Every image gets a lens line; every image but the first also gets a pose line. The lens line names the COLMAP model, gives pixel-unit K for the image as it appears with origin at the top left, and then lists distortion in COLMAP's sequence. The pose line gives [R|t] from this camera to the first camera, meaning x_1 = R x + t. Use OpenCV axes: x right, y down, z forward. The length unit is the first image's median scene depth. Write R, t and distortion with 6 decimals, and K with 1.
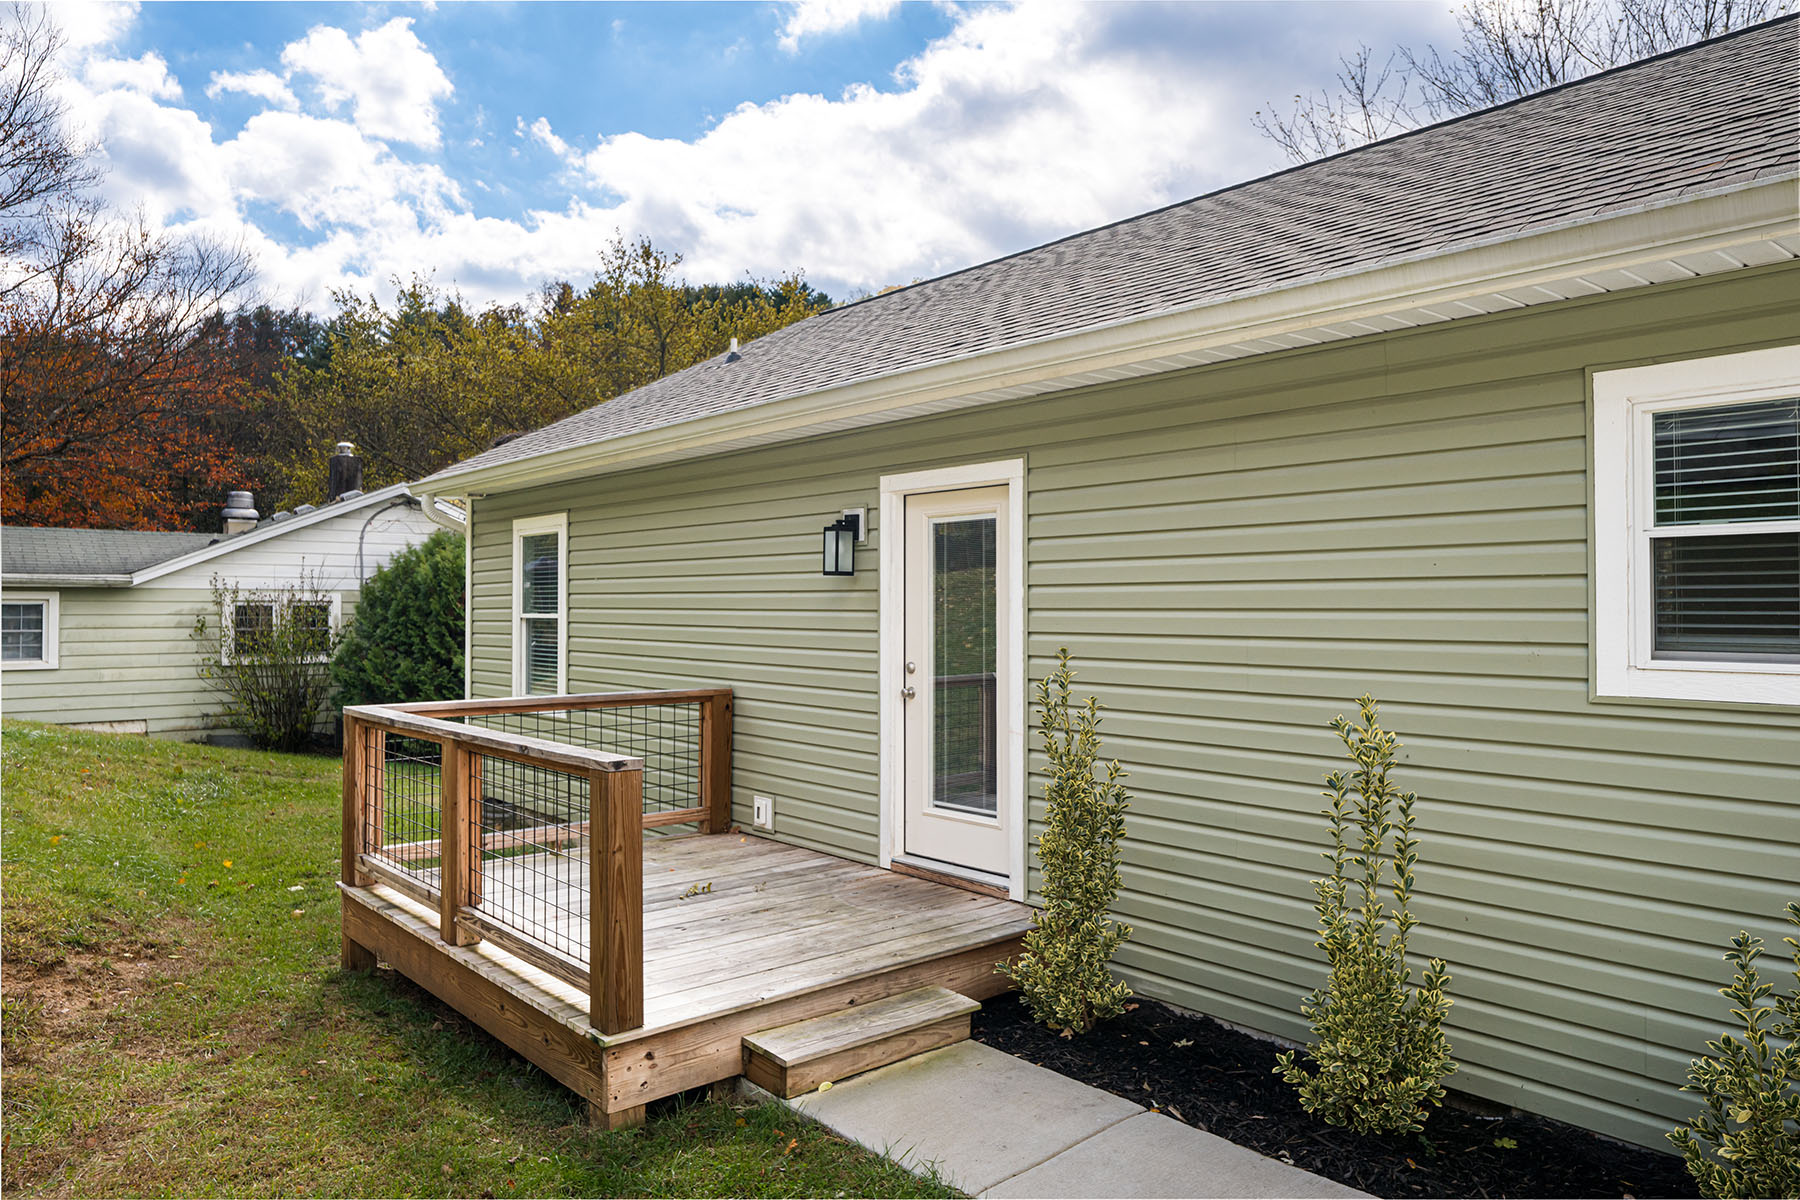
lens RADIAL K [[1203.6, 0, 890.3], [0, 1203.6, 608.1], [0, 0, 1]] dist [0.028549, -0.000320]
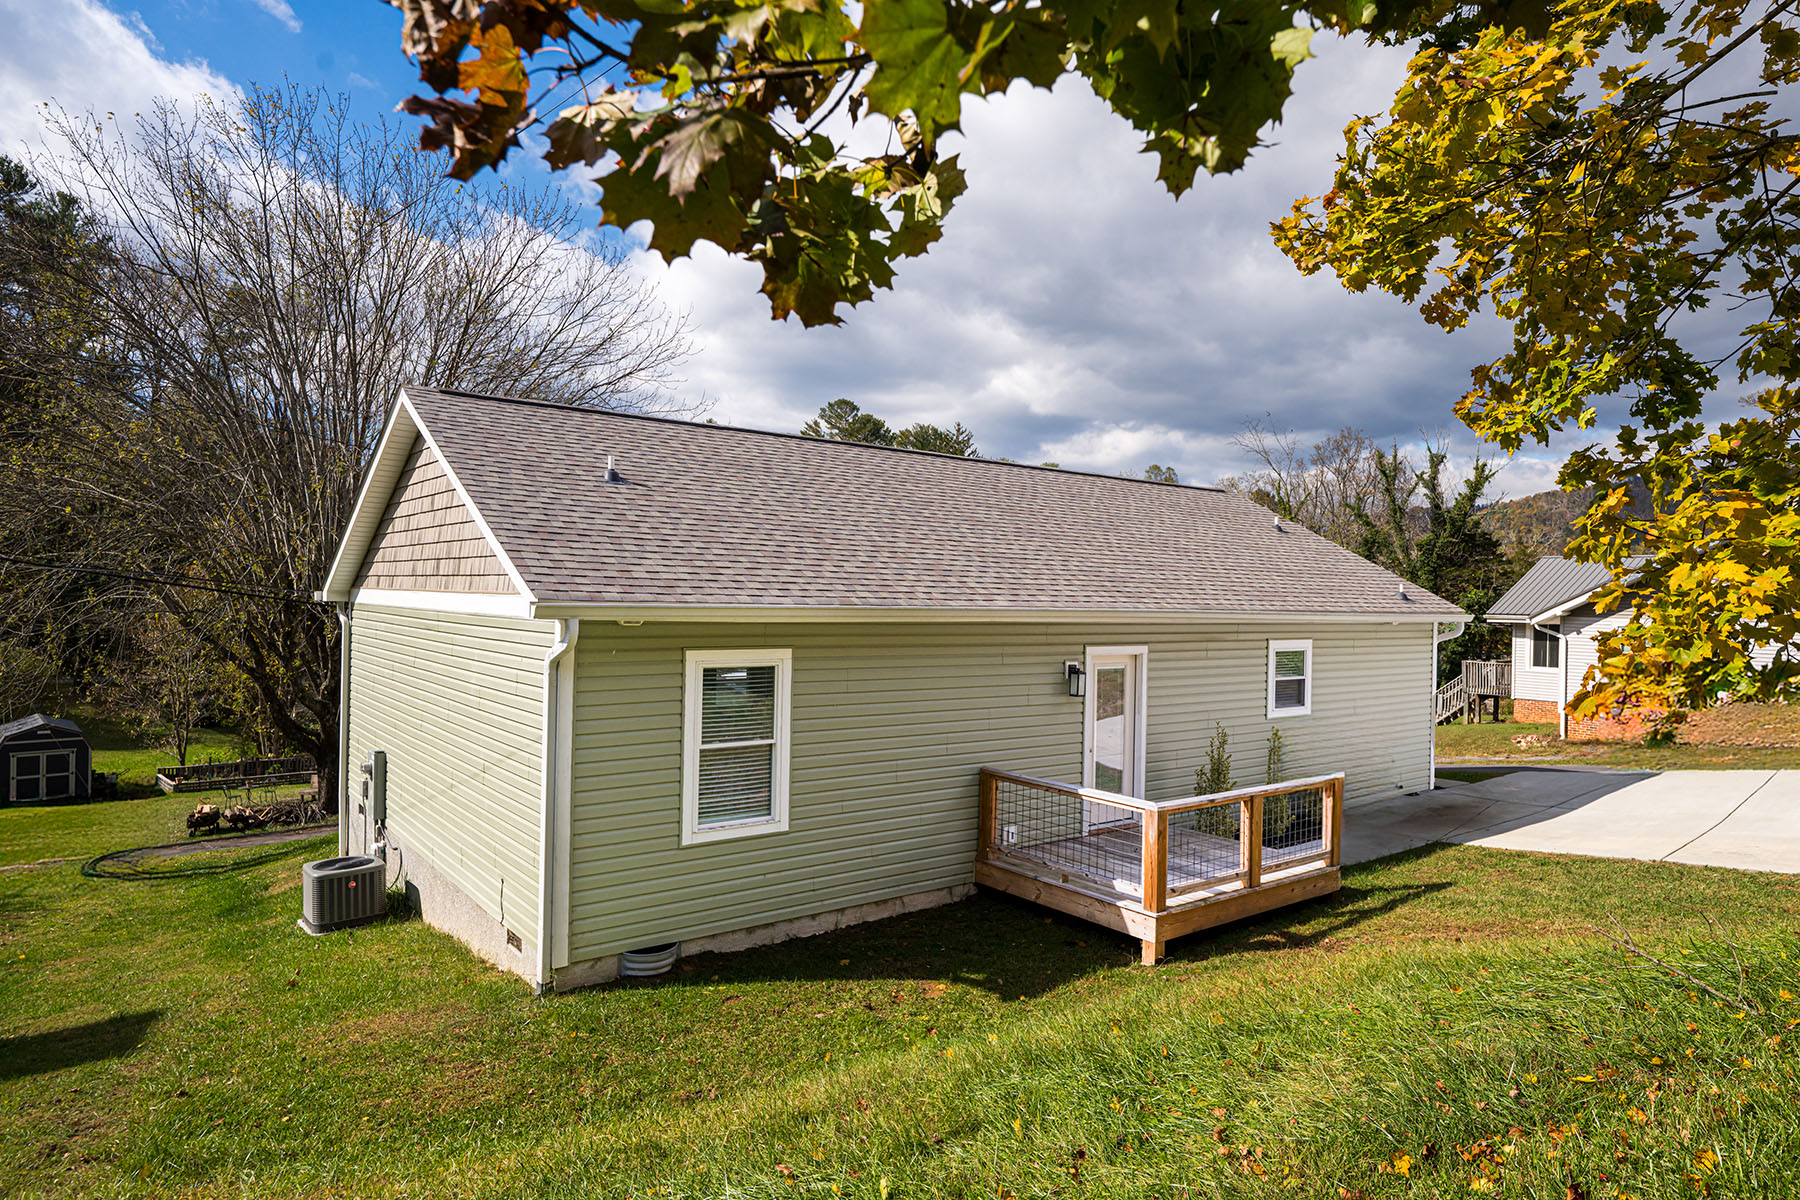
lens RADIAL K [[1051.8, 0, 897.0], [0, 1051.8, 599.3], [0, 0, 1]] dist [0.001663, 0.000074]
pose [[0.069354, -0.003176, 0.997587, -1.219932], [-0.020929, 0.999770, 0.004638, -0.128049], [-0.997373, -0.021200, 0.069272, 0.803758]]
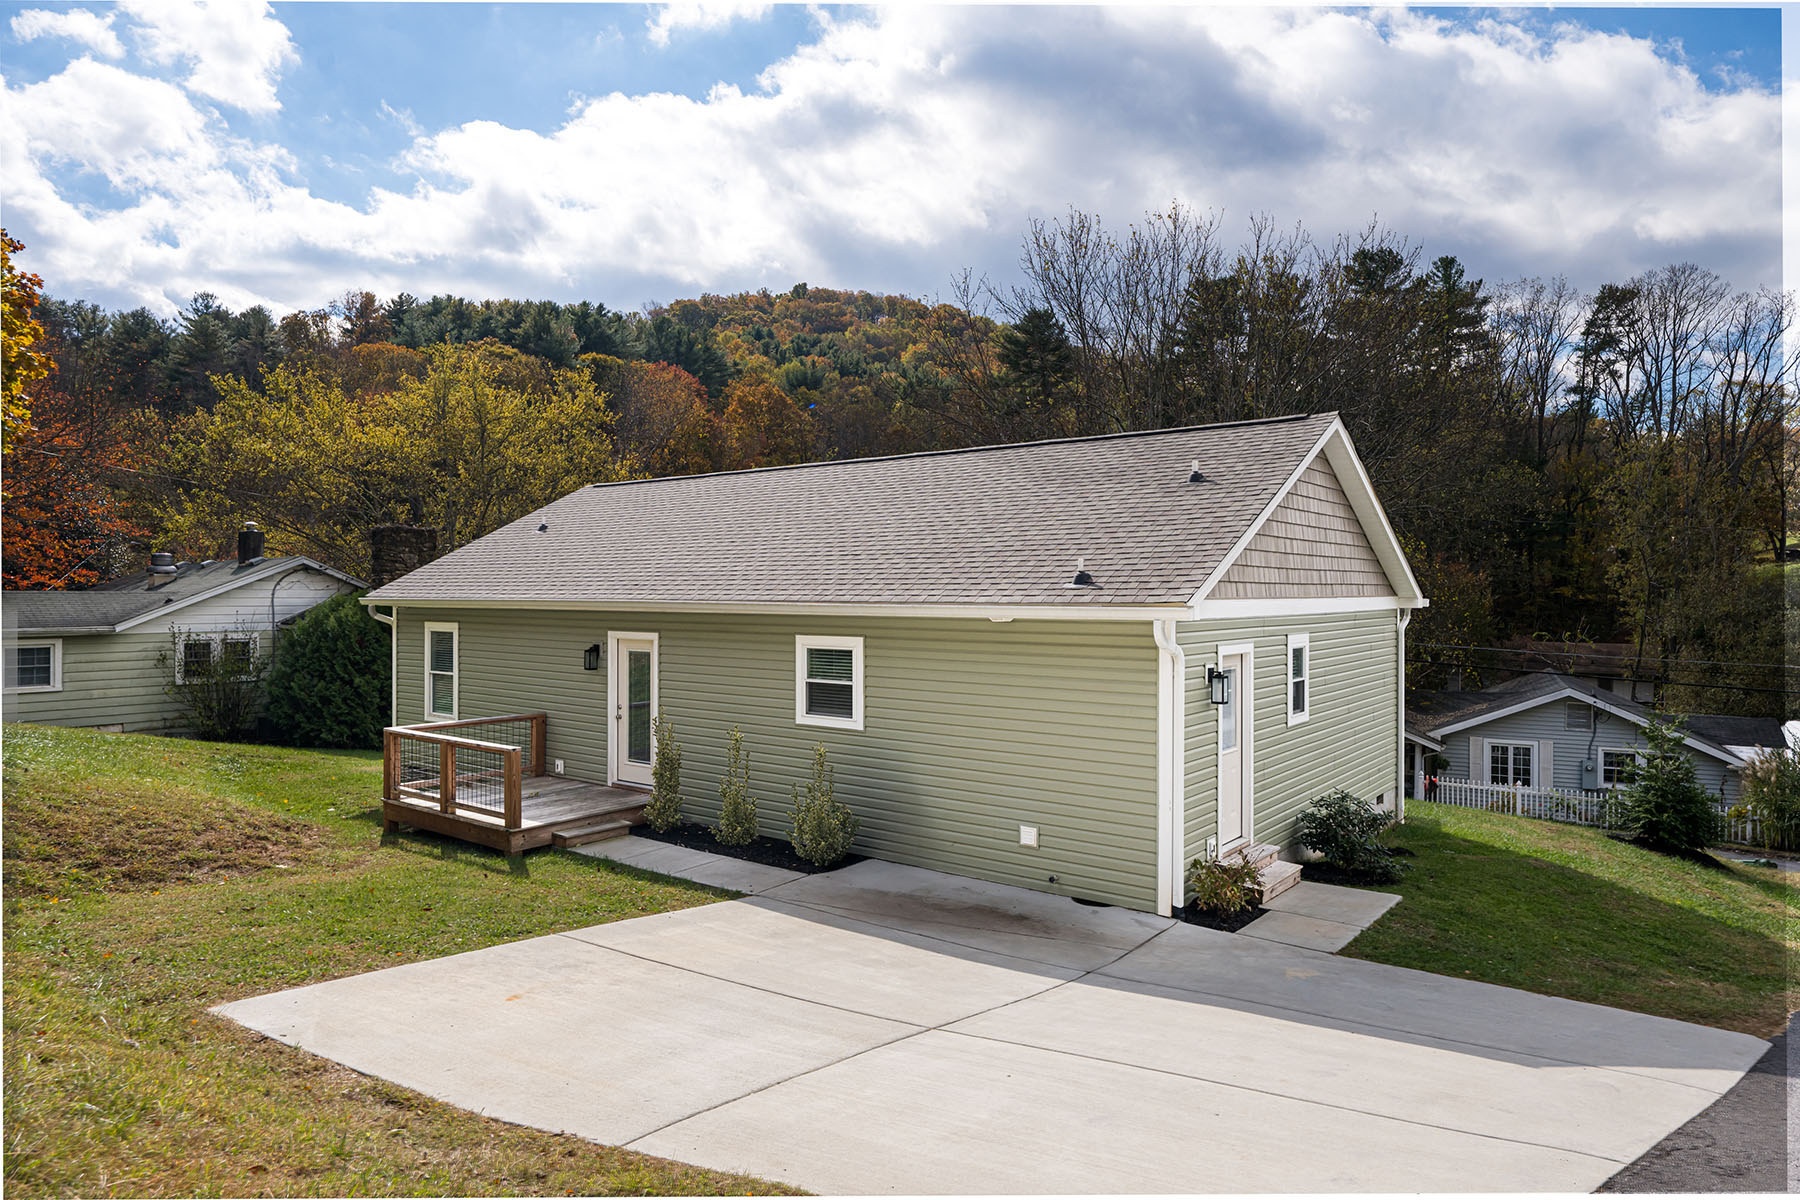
lens RADIAL K [[1094.7, 0, 899.4], [0, 1094.7, 580.4], [0, 0, 1]] dist [0.020867, 0.001117]
pose [[0.981101, -0.000935, 0.193496, 0.097955], [0.001708, 0.999991, -0.003827, -0.137580], [-0.193490, 0.004085, 0.981094, -0.918720]]
